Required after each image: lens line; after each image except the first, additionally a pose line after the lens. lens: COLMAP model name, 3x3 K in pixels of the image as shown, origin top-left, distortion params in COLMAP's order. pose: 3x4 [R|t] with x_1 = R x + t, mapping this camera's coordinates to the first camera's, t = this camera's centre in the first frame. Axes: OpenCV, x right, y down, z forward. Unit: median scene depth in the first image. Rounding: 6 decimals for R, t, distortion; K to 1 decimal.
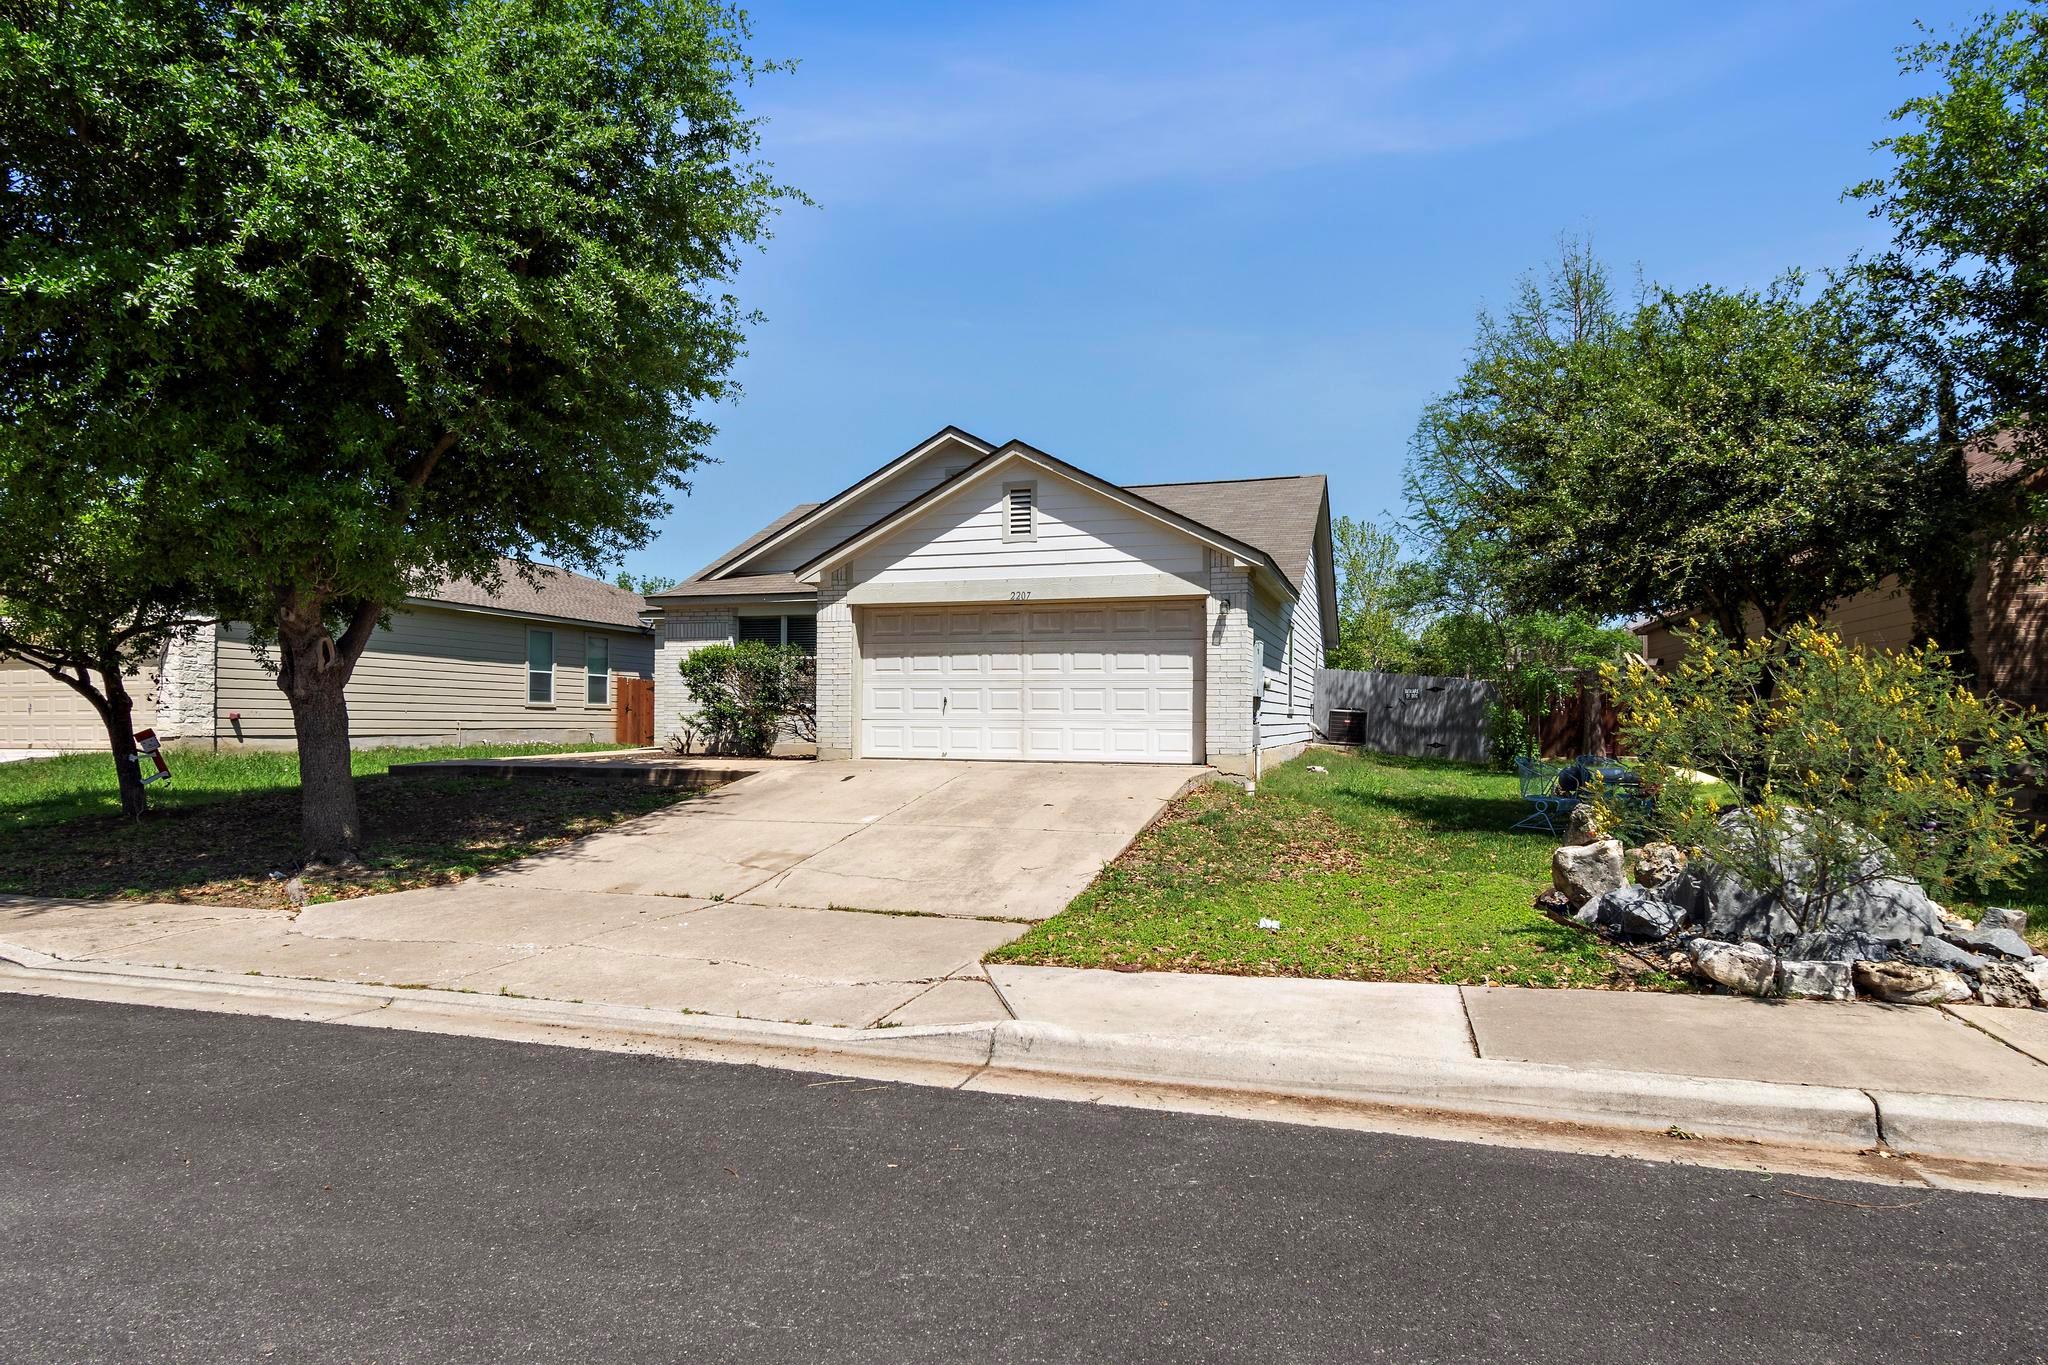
lens RADIAL K [[1147.0, 0, 1034.7], [0, 1147.0, 723.6], [0, 0, 1]] dist [0.004583, -0.002895]
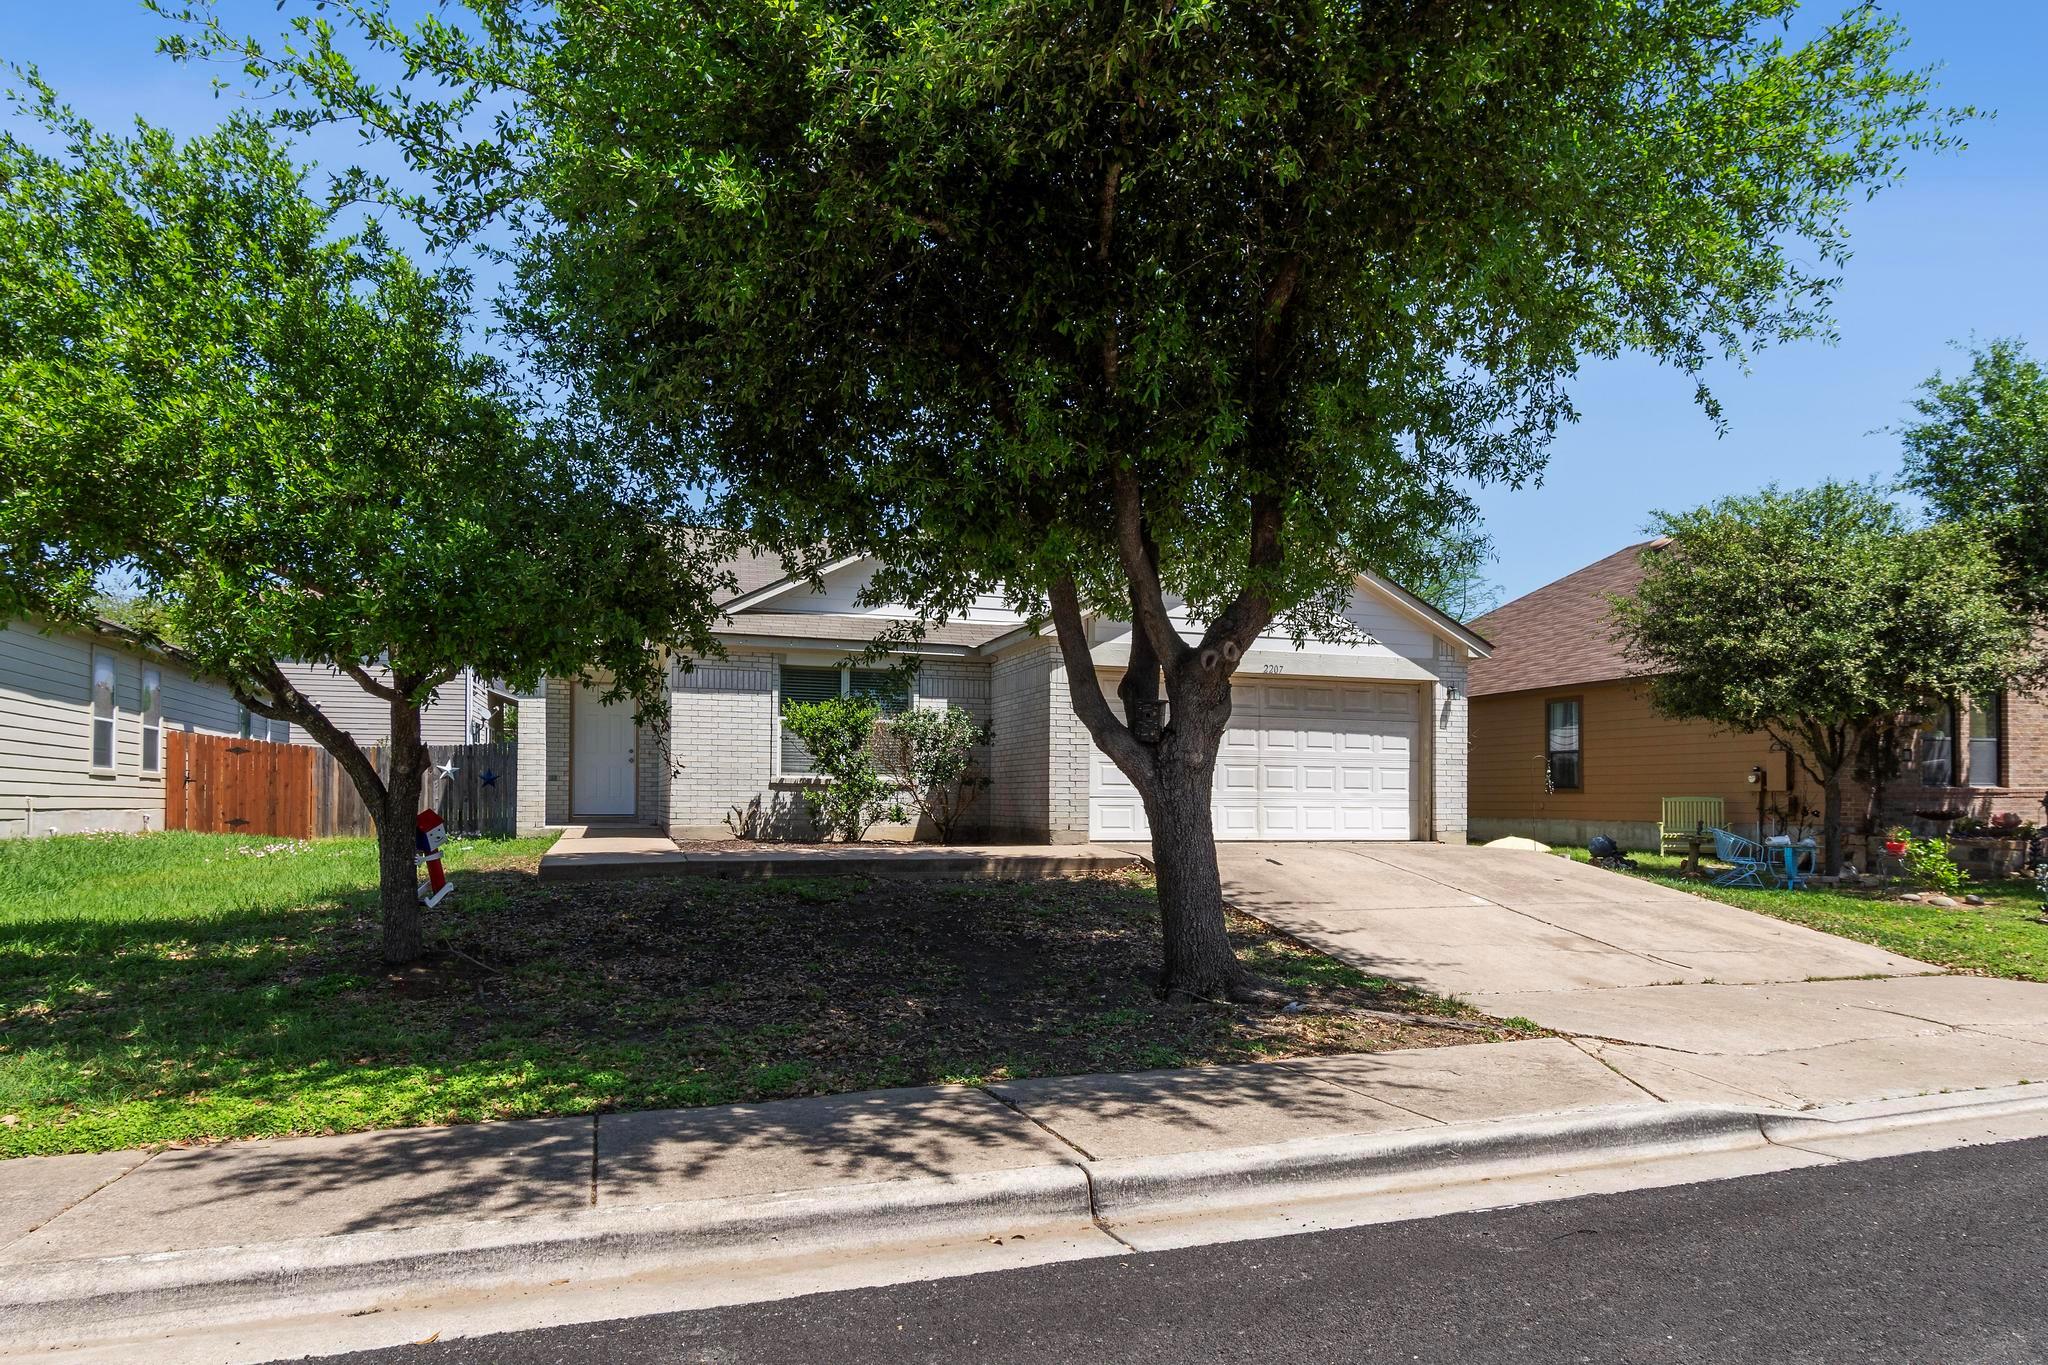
lens RADIAL K [[1219.9, 0, 1025.8], [0, 1219.9, 804.2], [0, 0, 1]] dist [0.016921, -0.000185]
pose [[0.811197, 0.000479, 0.584772, -0.795347], [-0.000832, 1.000000, 0.000334, 0.001784], [-0.584772, -0.000757, 0.811197, 0.294287]]
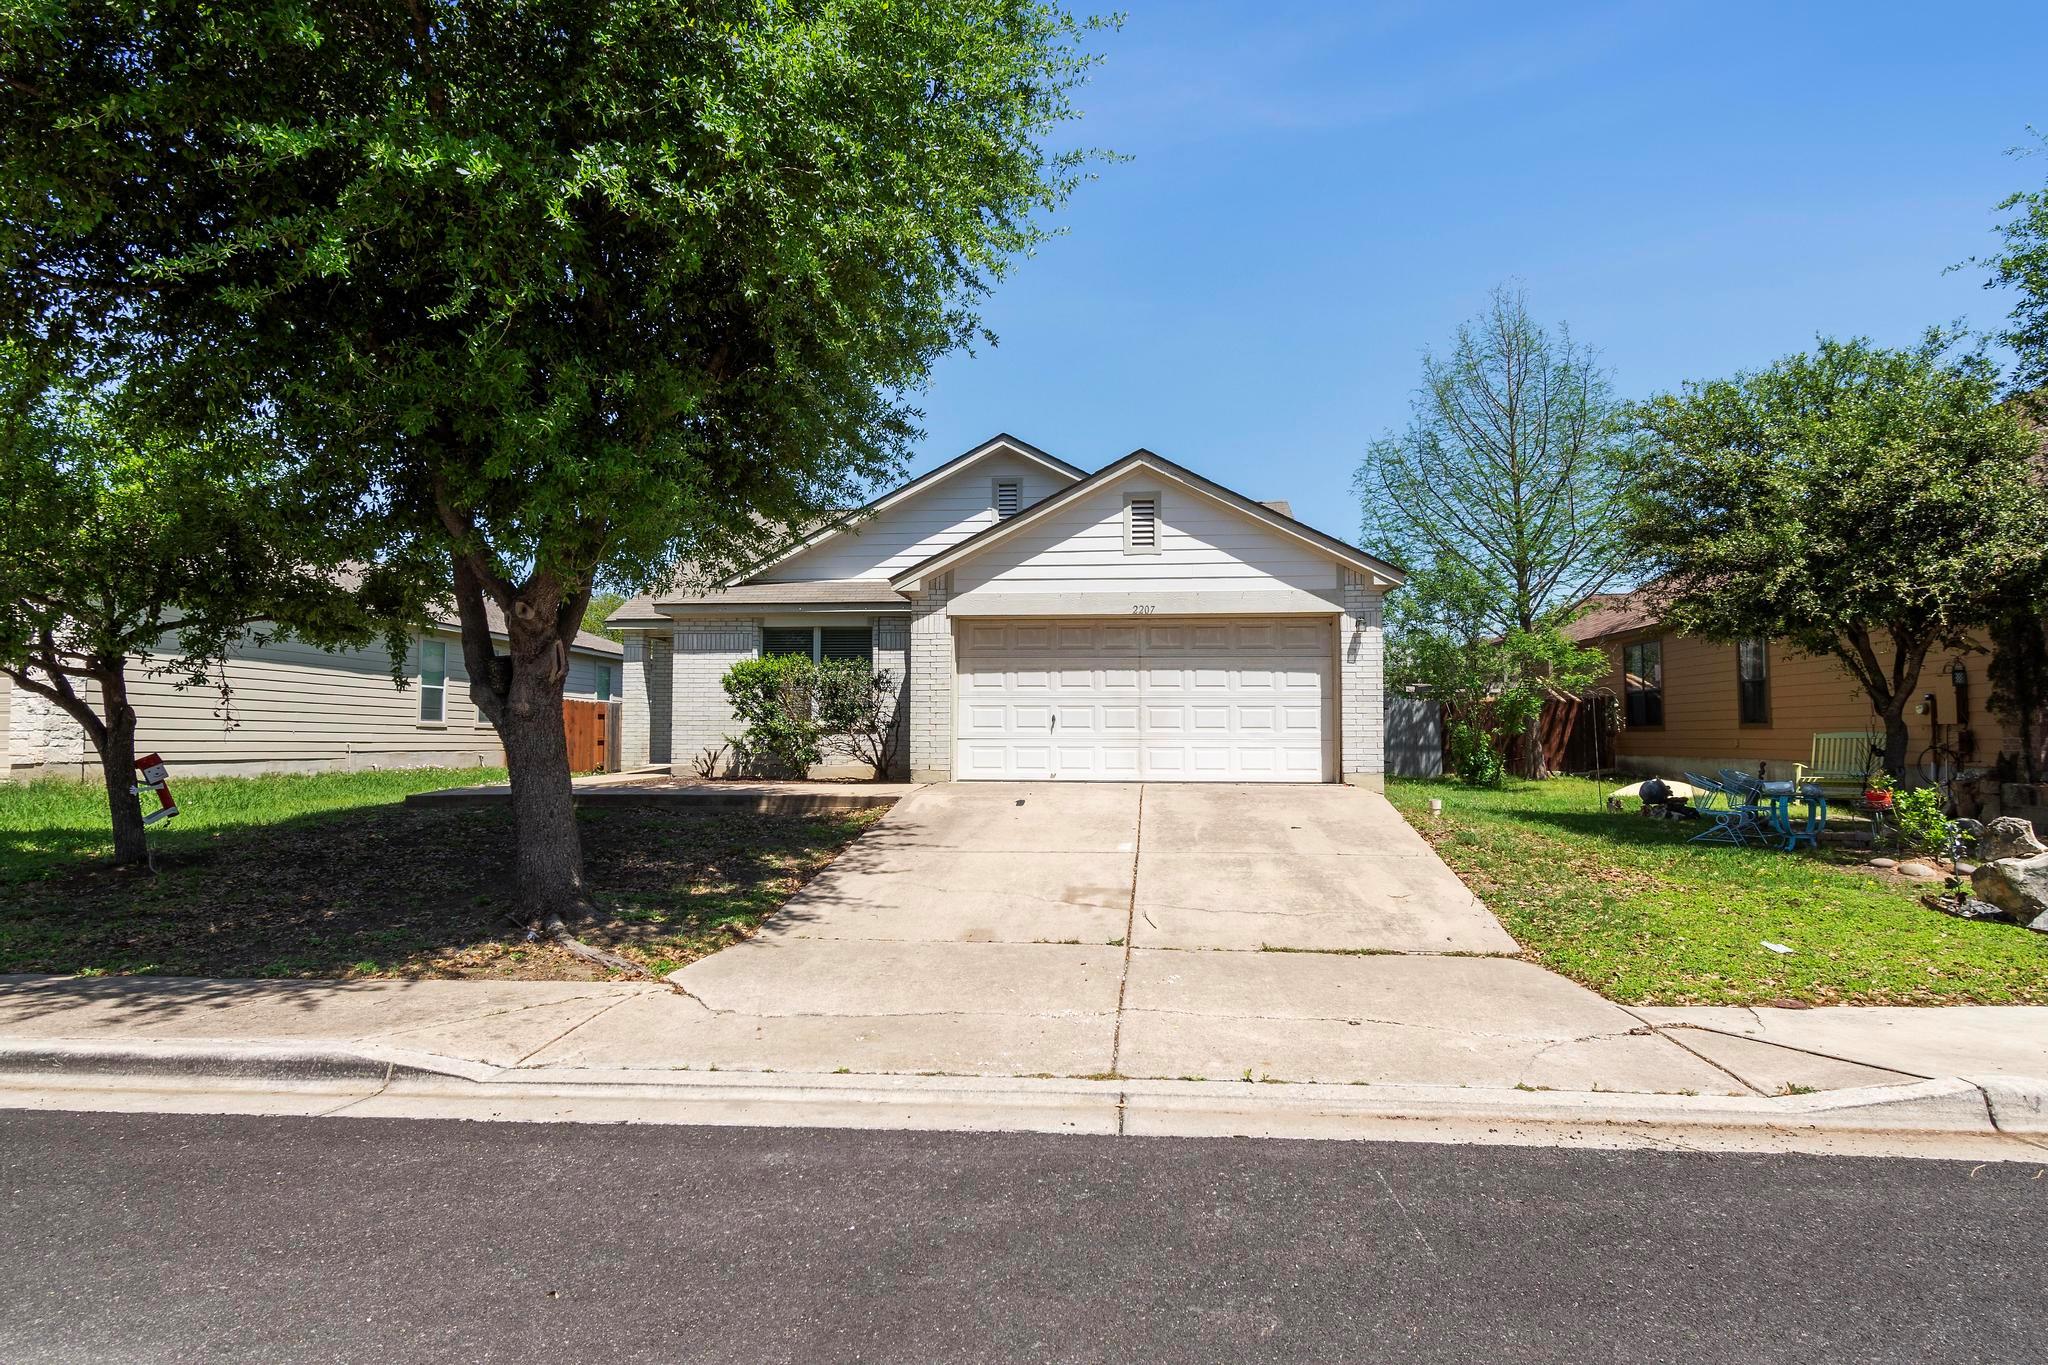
lens RADIAL K [[1132.9, 0, 1034.3], [0, 1132.9, 683.7], [0, 0, 1]] dist [-0.001500, -0.000814]
pose [[0.977812, 0.006870, 0.209370, -0.306136], [0.004133, 0.998635, -0.052068, -0.000294], [-0.209442, 0.051778, 0.976449, 0.095737]]
